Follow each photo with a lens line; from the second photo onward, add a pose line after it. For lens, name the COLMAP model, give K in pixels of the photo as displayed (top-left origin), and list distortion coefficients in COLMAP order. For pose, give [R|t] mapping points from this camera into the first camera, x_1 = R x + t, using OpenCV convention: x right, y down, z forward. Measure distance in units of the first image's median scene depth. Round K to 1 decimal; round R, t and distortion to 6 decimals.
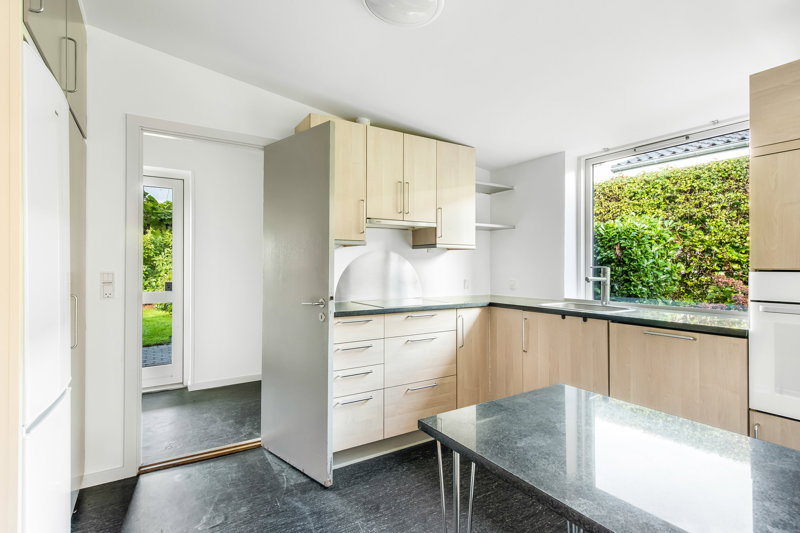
lens RADIAL K [[390.0, 0, 400.0], [0, 390.0, 266.5], [0, 0, 1]] dist [0.001764, 0.000273]
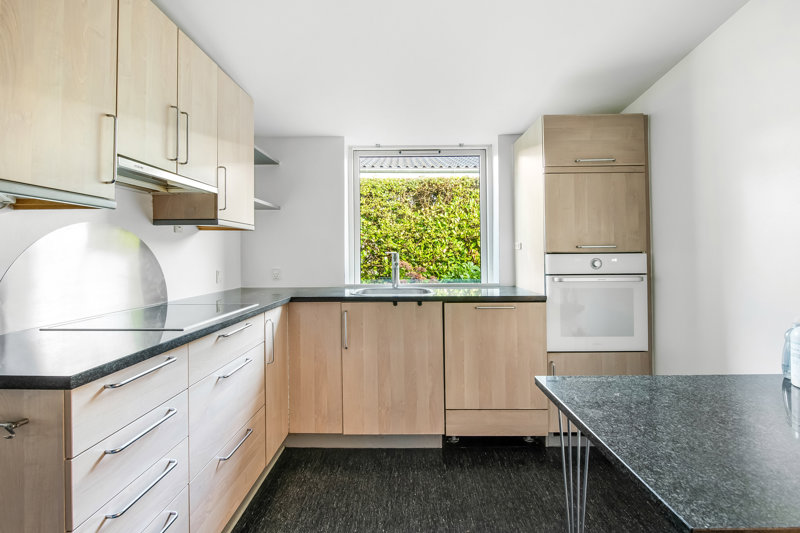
lens RADIAL K [[334.4, 0, 401.6], [0, 334.4, 251.9], [0, 0, 1]] dist [-0.001268, -0.000046]
pose [[0.547599, -0.000878, 0.836740, -0.214909], [0.008067, 0.999959, -0.004231, 0.003197], [-0.836702, 0.009067, 0.547584, 0.420200]]
